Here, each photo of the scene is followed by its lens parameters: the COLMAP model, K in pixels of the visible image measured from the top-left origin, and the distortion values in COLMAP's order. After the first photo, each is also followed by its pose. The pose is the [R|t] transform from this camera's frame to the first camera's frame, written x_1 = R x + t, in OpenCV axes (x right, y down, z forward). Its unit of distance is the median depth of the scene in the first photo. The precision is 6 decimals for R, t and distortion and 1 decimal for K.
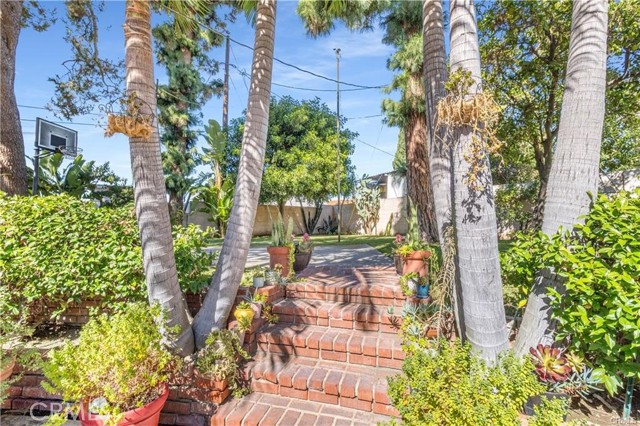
lens RADIAL K [[295.3, 0, 321.3], [0, 295.3, 209.2], [0, 0, 1]] dist [0.002356, 0.000287]
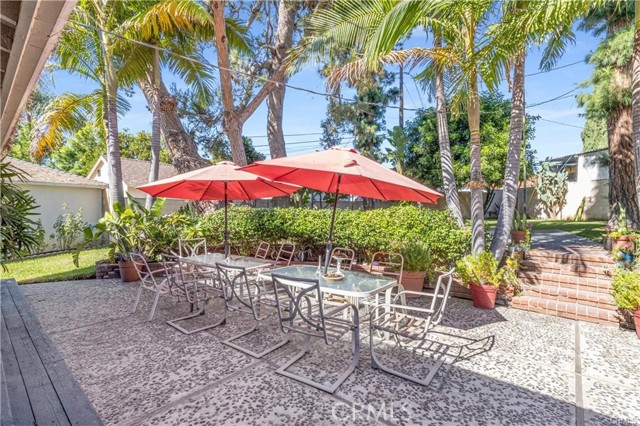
lens RADIAL K [[280.4, 0, 320.0], [0, 280.4, 213.0], [0, 0, 1]] dist [-0.010845, -0.000015]
pose [[0.872347, 0.003987, -0.488870, -0.065775], [0.034088, 0.997037, 0.068959, -0.026554], [0.487697, -0.076821, 0.869627, -0.200469]]
